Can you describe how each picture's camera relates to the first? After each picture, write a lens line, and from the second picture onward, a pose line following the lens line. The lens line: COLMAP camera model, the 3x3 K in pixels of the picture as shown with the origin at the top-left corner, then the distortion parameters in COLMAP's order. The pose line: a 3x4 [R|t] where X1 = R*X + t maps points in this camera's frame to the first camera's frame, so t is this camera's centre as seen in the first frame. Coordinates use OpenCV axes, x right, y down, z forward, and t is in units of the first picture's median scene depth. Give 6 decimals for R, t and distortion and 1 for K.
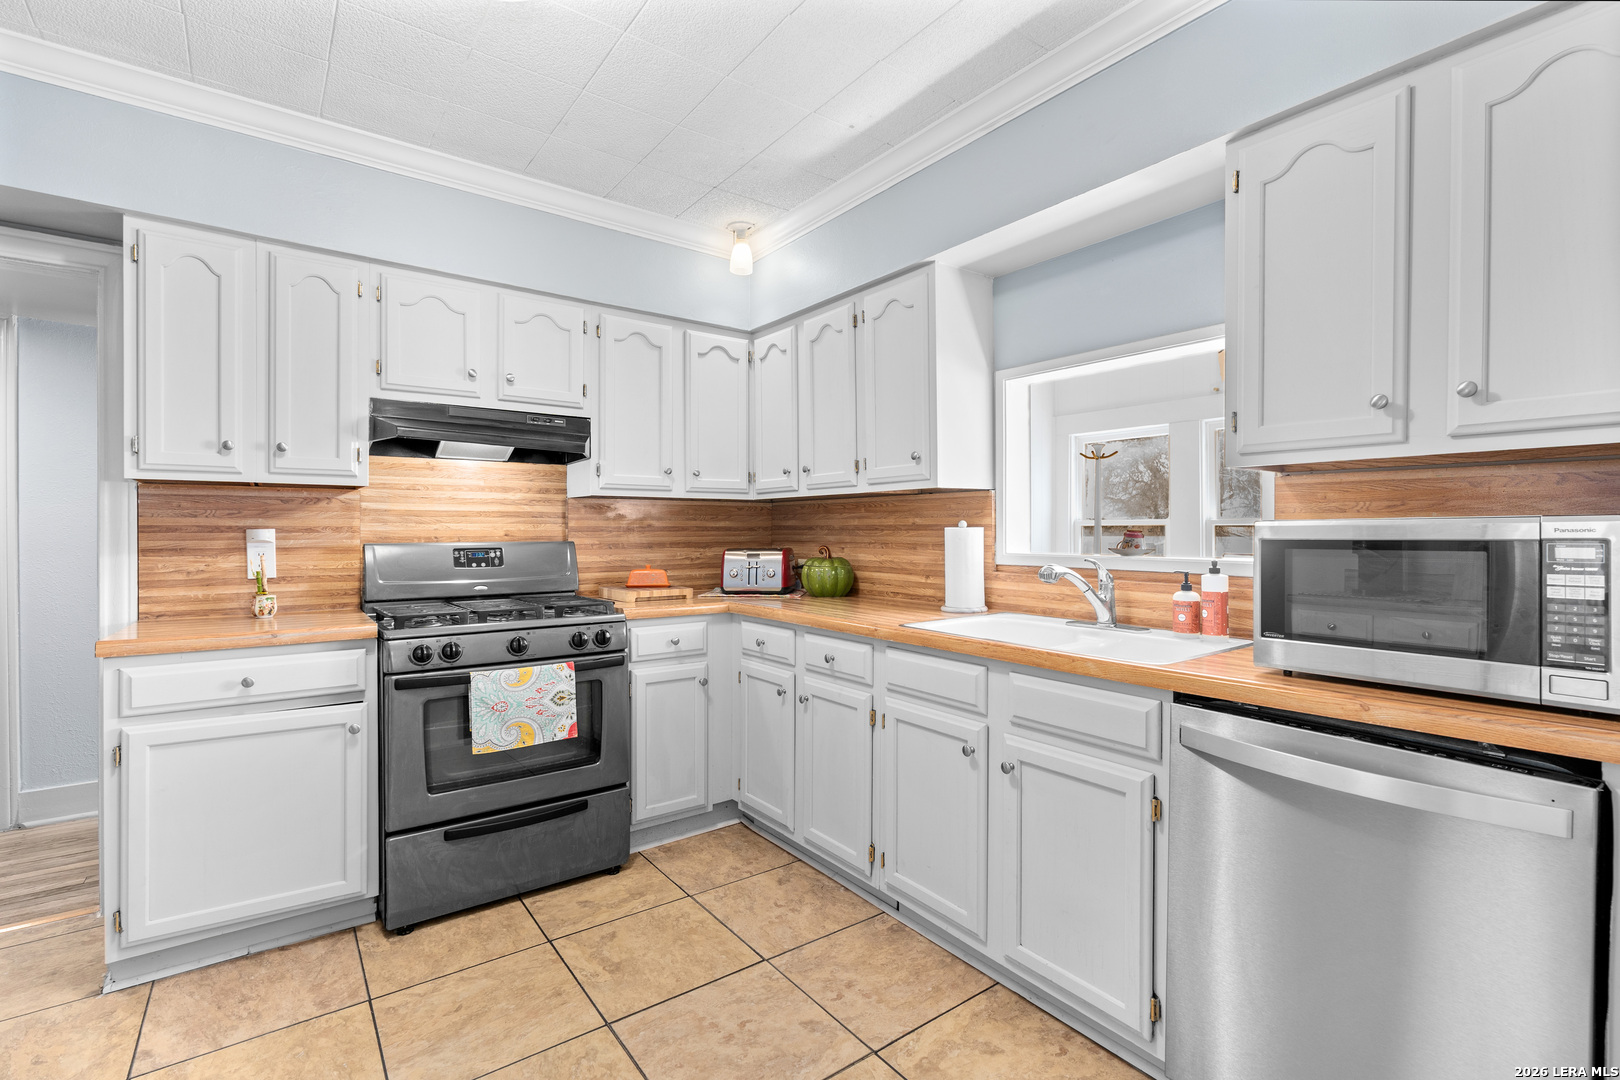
lens RADIAL K [[732.3, 0, 813.4], [0, 732.3, 539.1], [0, 0, 1]] dist [-0.013925, 0.002572]
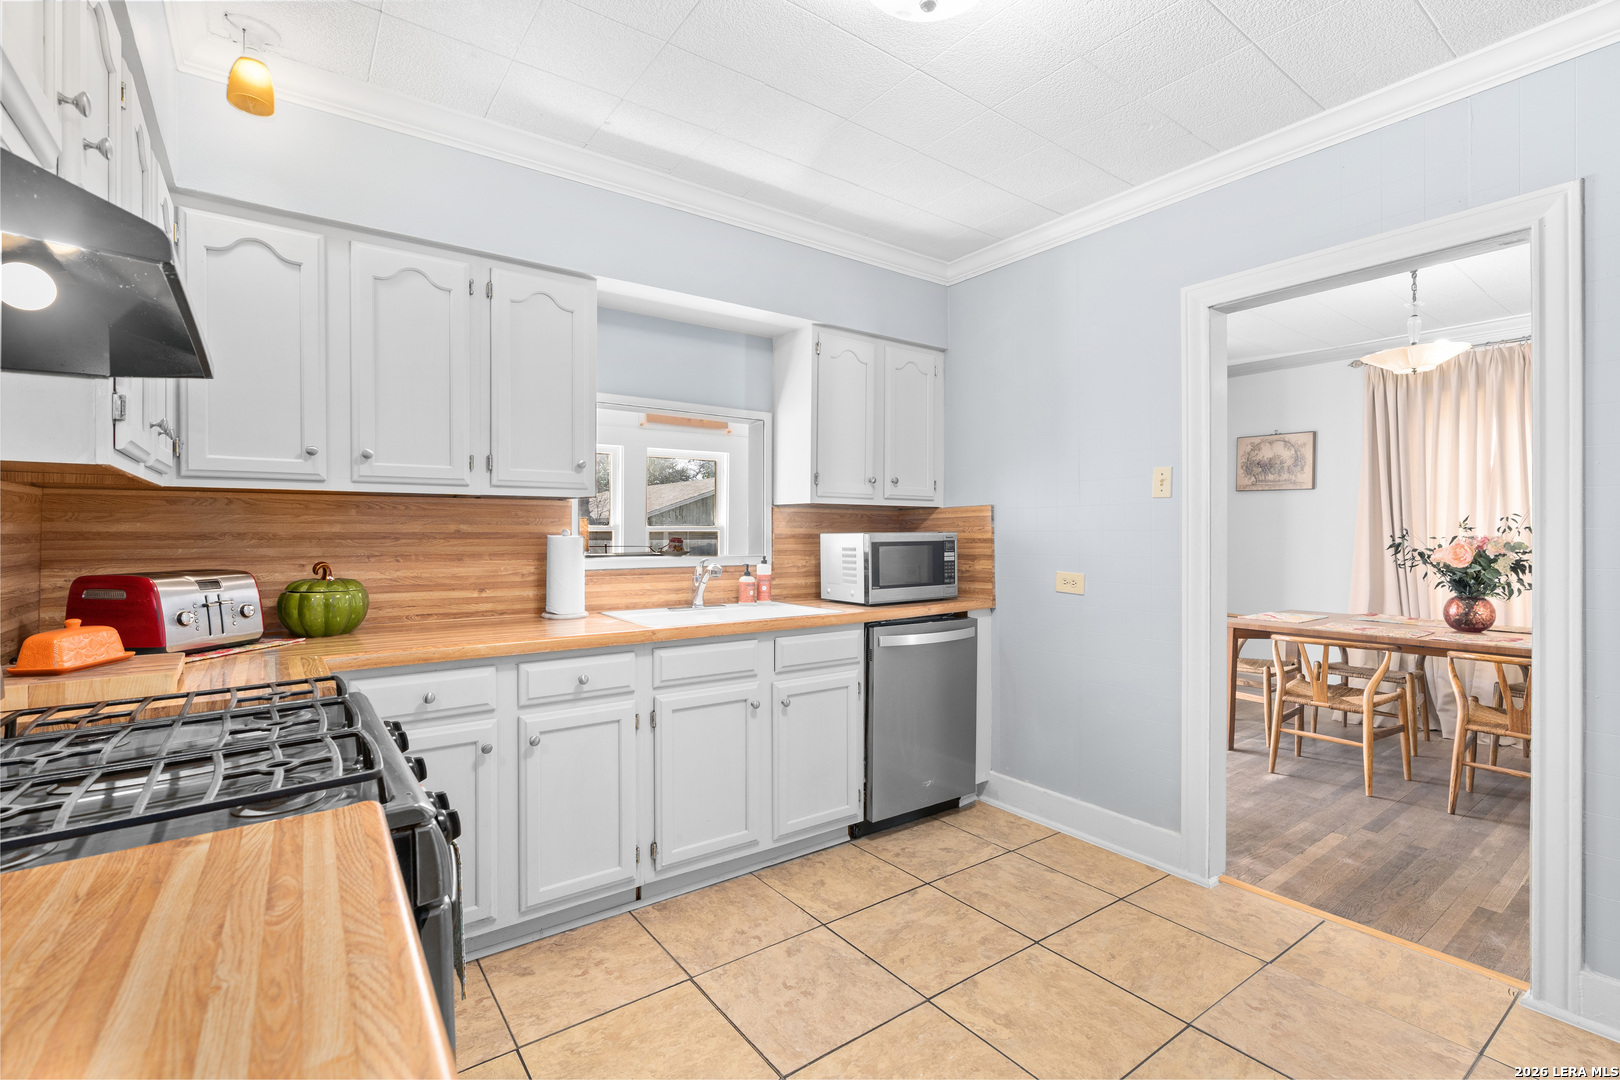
lens RADIAL K [[732.3, 0, 811.3], [0, 732.3, 540.1], [0, 0, 1]] dist [-0.013925, 0.002572]
pose [[0.005368, -0.012492, 0.999908, -0.728773], [0.009740, 0.999875, 0.012440, -0.017276], [-0.999938, 0.009673, 0.005489, 0.579074]]
